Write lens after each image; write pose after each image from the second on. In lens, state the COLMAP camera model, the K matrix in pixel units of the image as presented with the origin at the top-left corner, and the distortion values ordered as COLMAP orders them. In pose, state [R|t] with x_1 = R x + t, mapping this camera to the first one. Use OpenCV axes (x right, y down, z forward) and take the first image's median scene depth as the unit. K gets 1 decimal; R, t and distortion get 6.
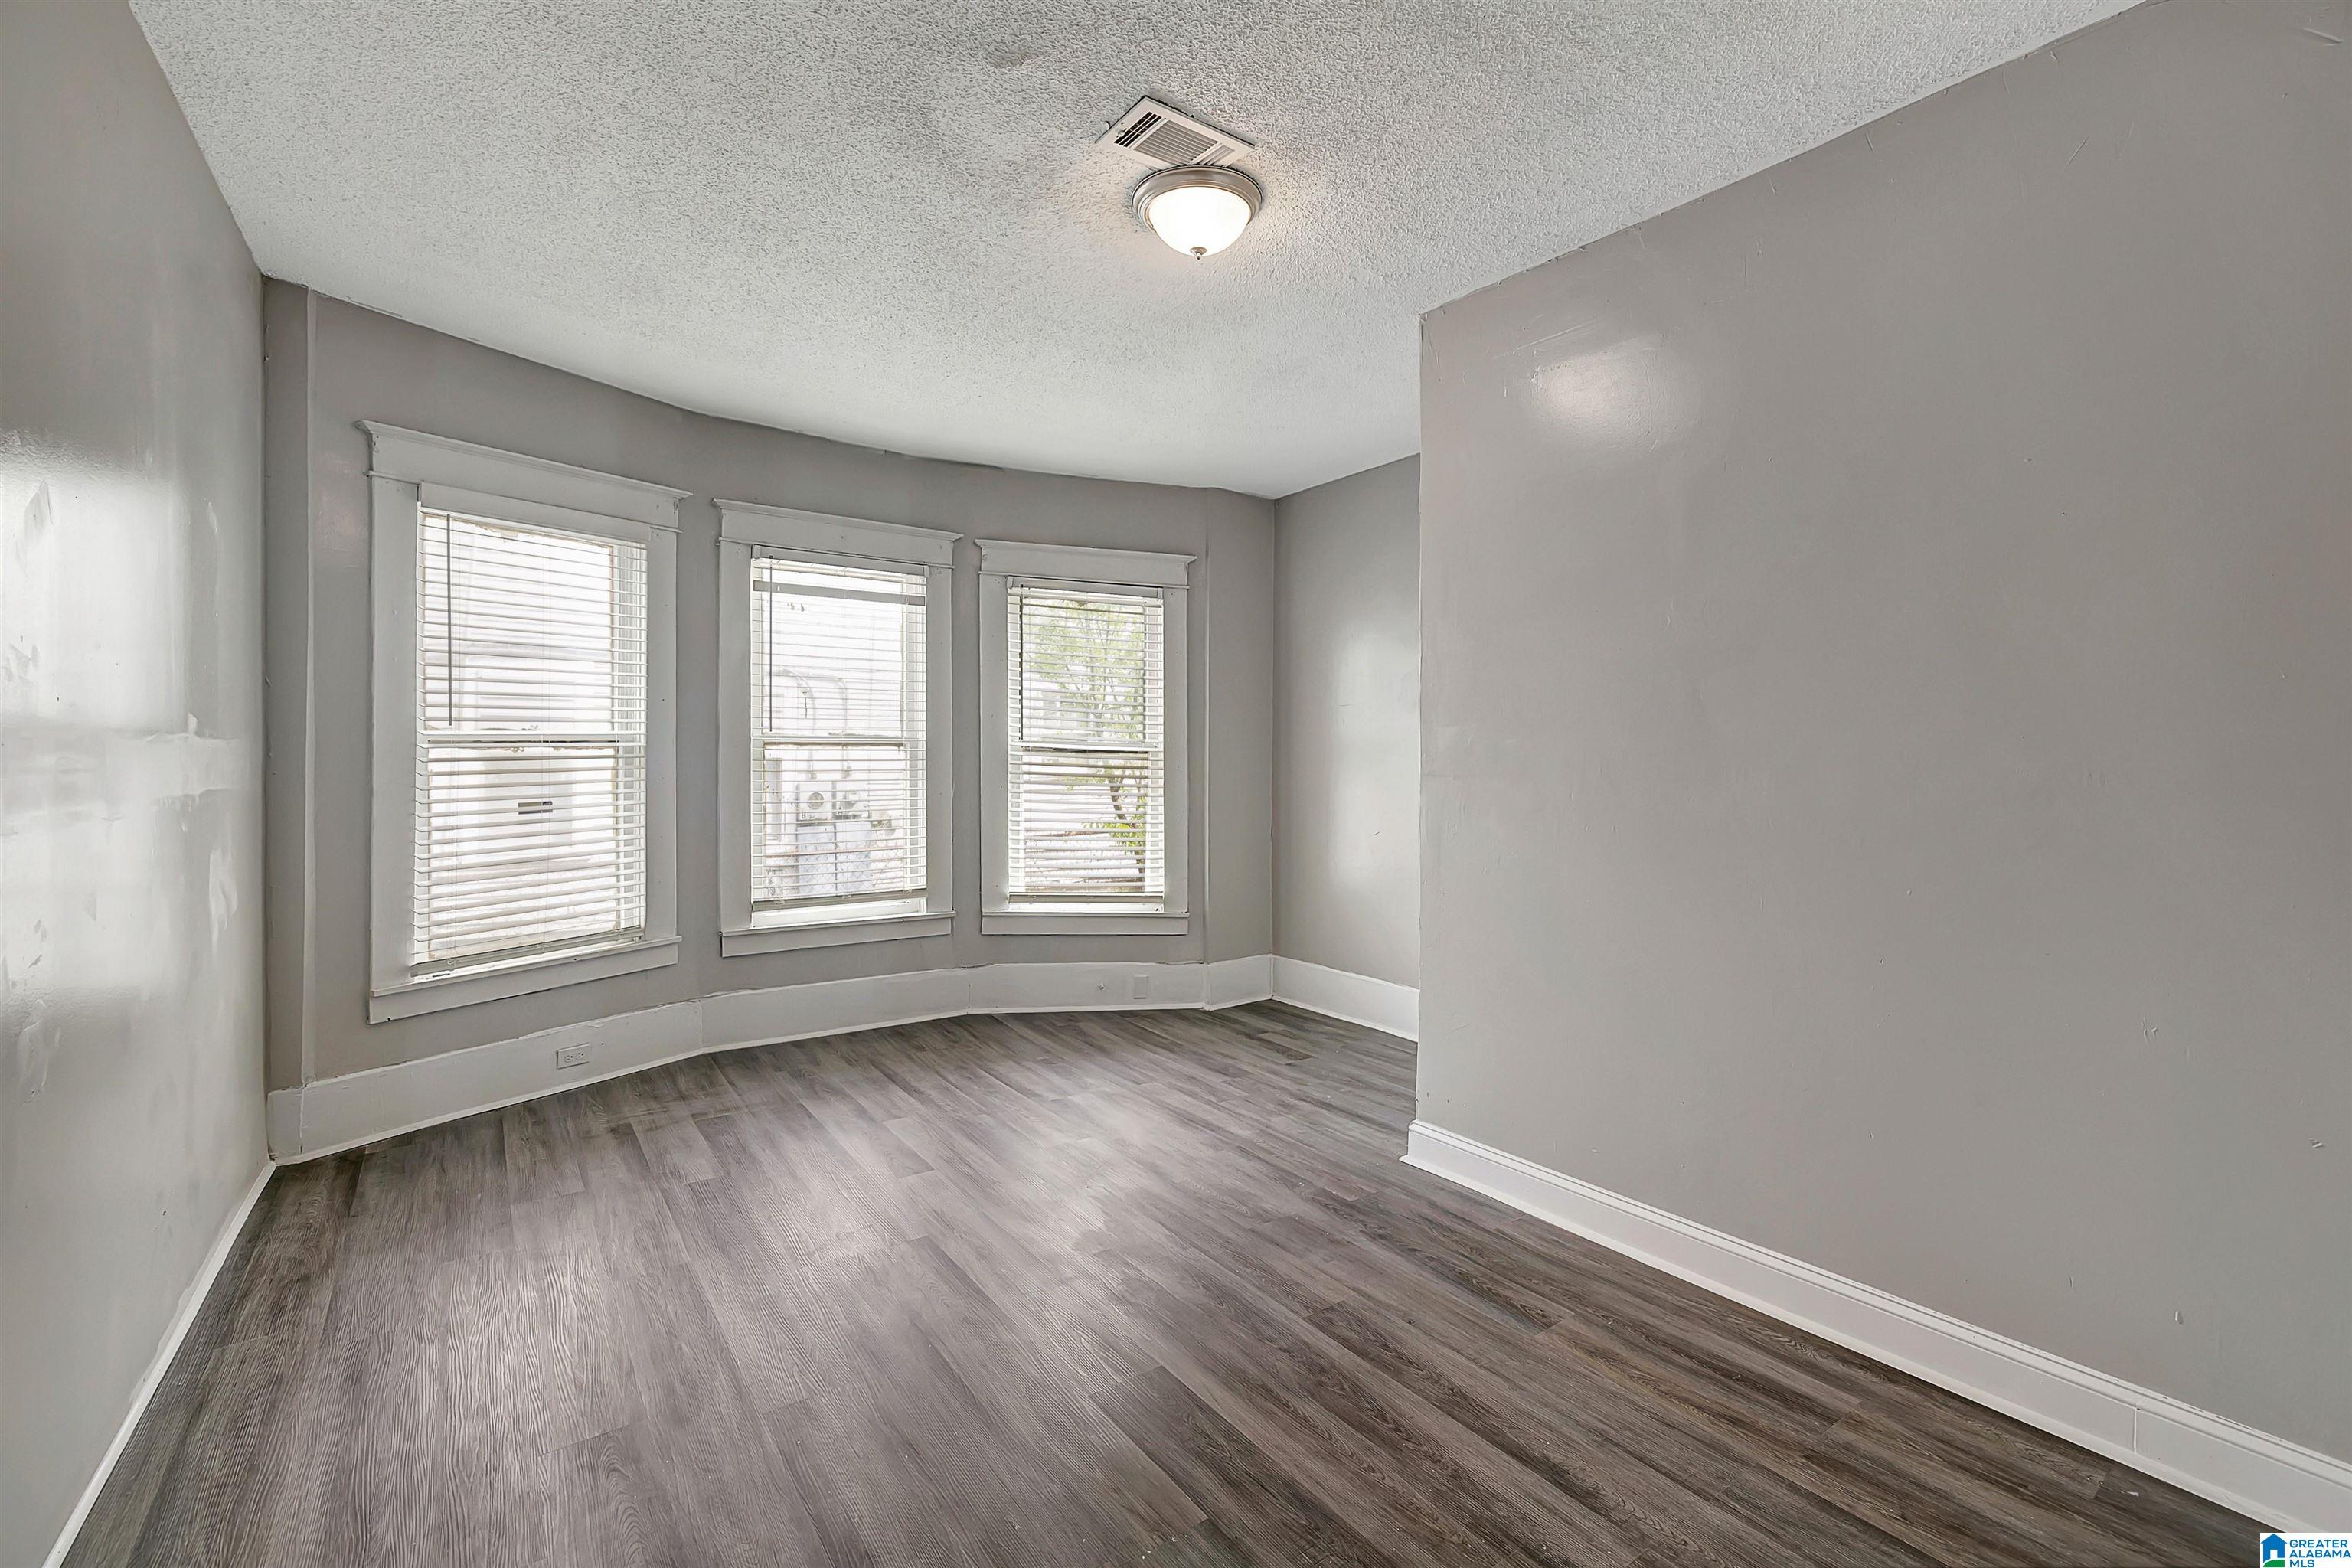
lens RADIAL K [[999.3, 0, 1173.1], [0, 999.3, 768.8], [0, 0, 1]] dist [0.001063, 0.000030]
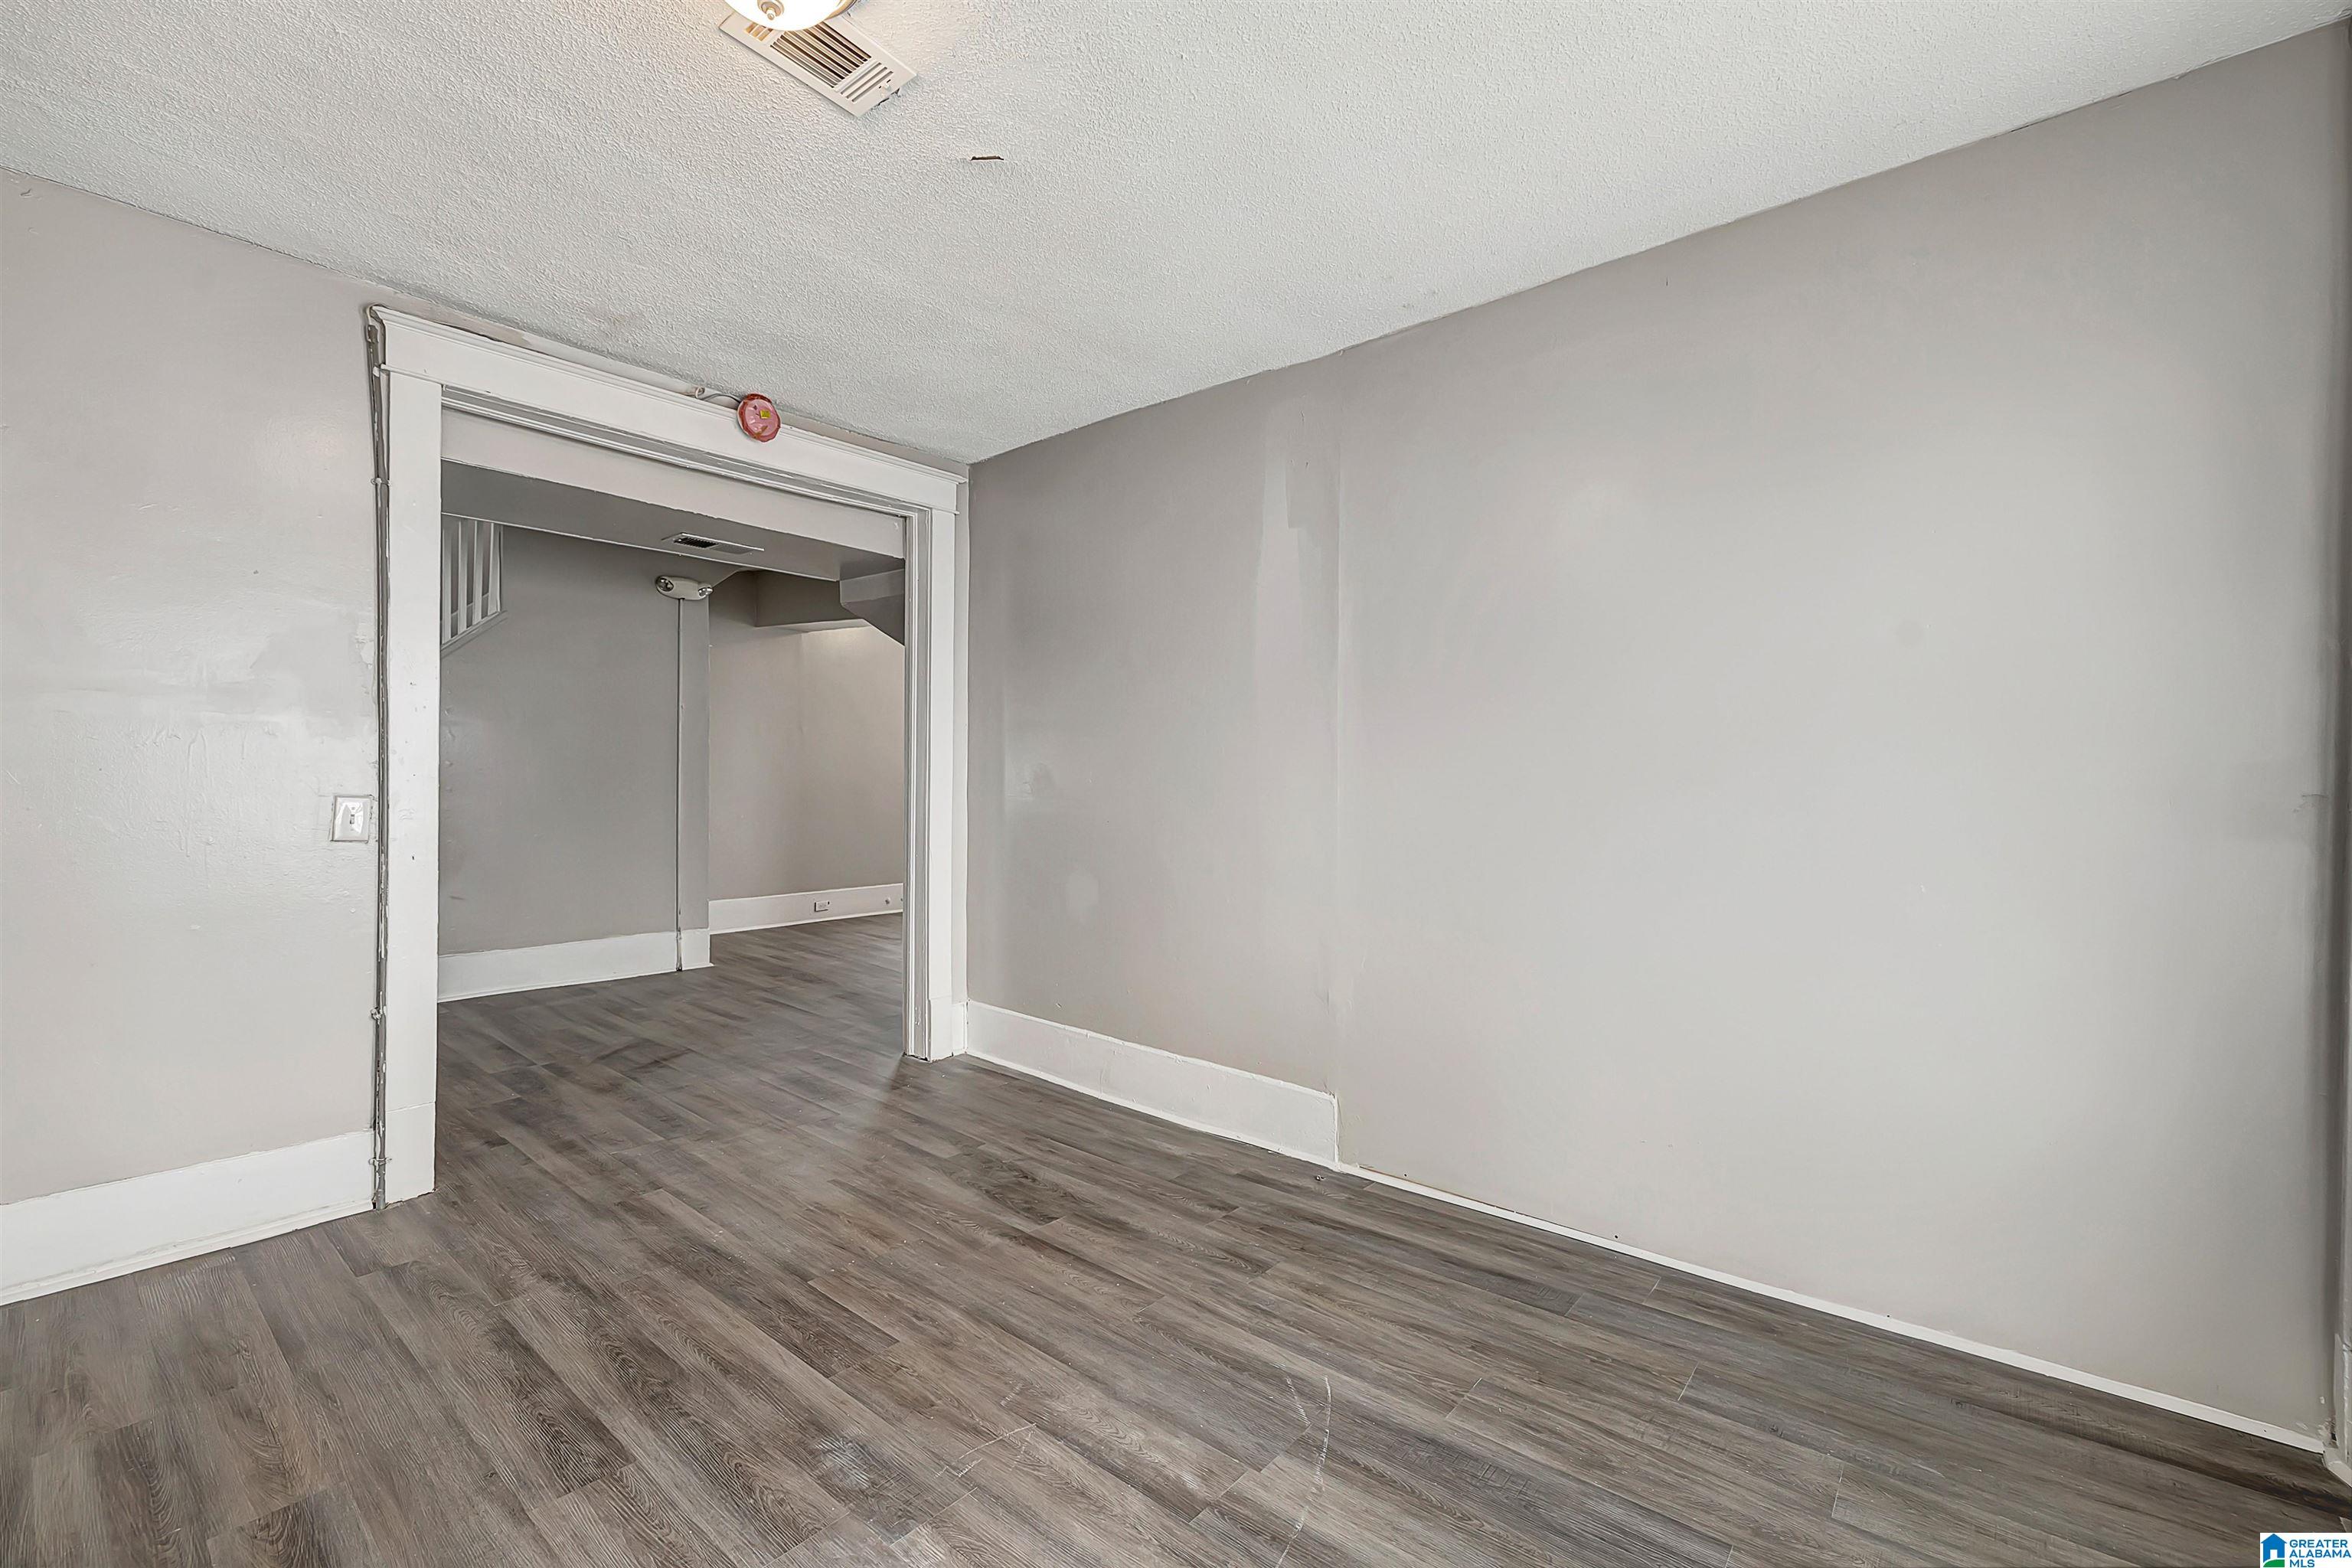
lens RADIAL K [[1008.4, 0, 1167.2], [0, 1008.4, 795.1], [0, 0, 1]] dist [0.008703, -0.000568]
pose [[-0.969907, -0.007788, -0.243351, -0.054674], [-0.012055, 0.999799, 0.016048, -0.003429], [0.243177, 0.018498, -0.969805, 1.258707]]
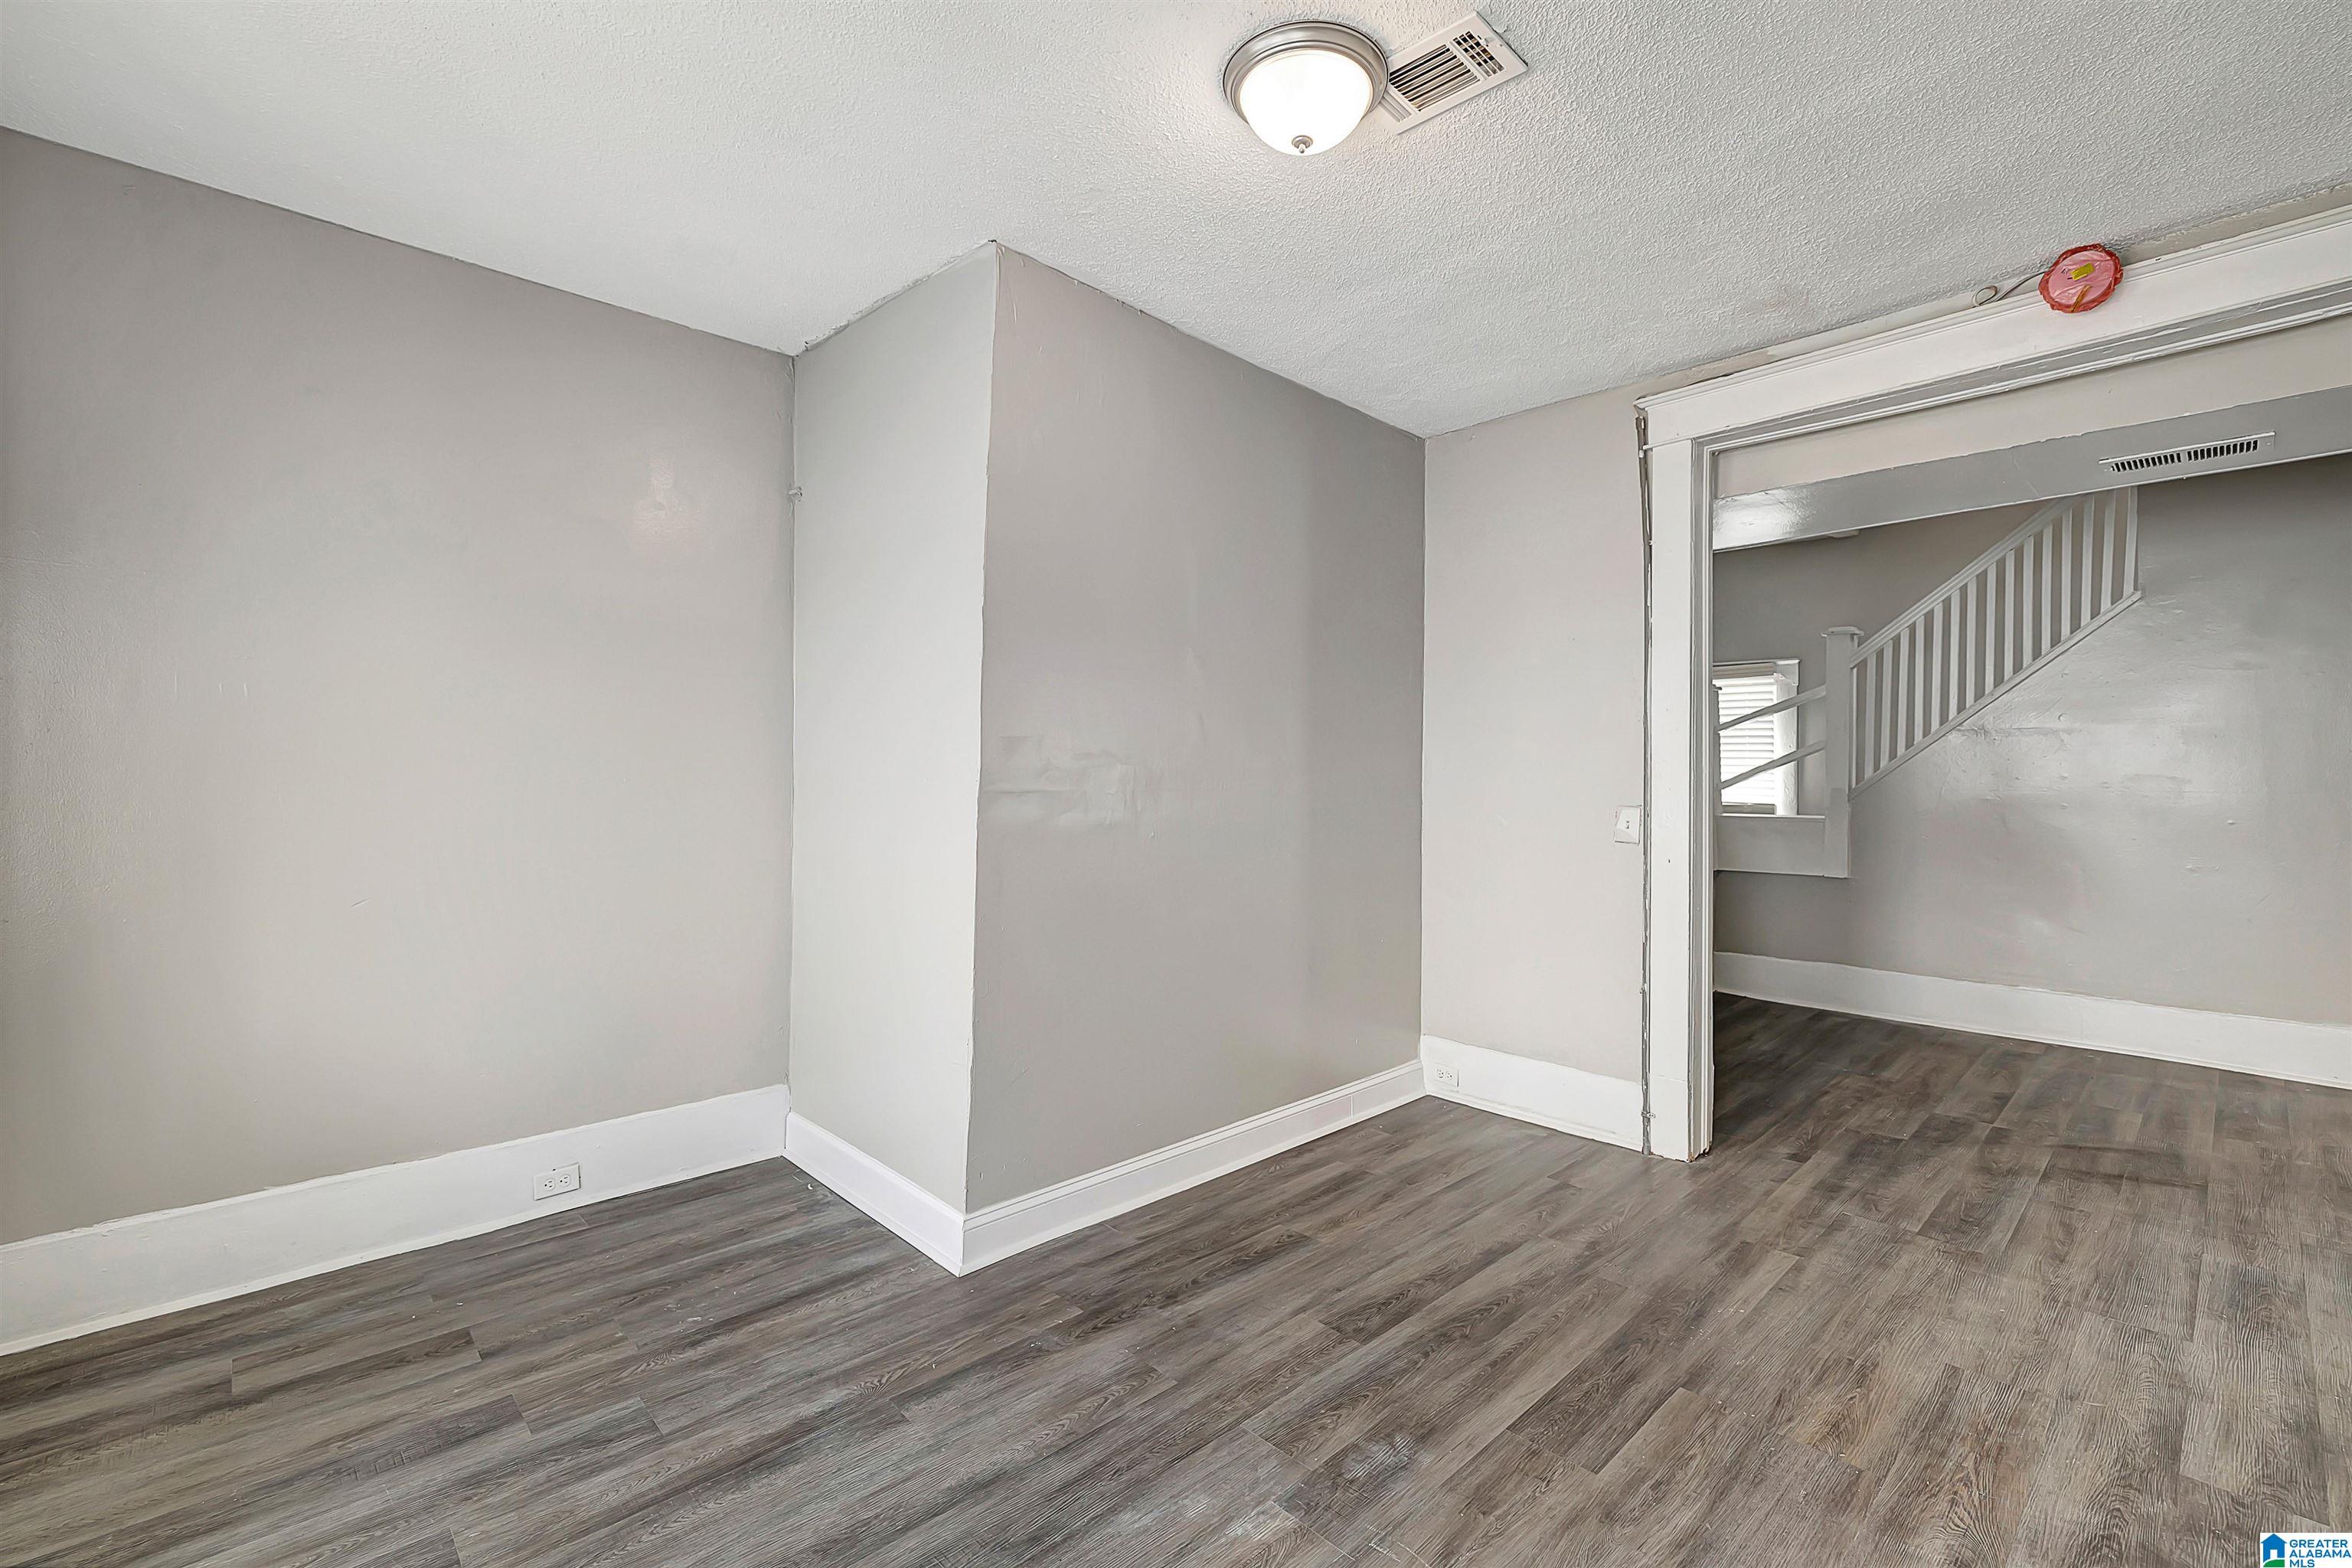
lens RADIAL K [[1008.4, 0, 1167.2], [0, 1008.4, 795.1], [0, 0, 1]] dist [0.008703, -0.000568]
pose [[-0.132160, -0.020571, 0.991015, -0.552785], [-0.004715, 0.999786, 0.020124, -0.010371], [-0.991217, -0.002013, -0.132228, 0.884947]]
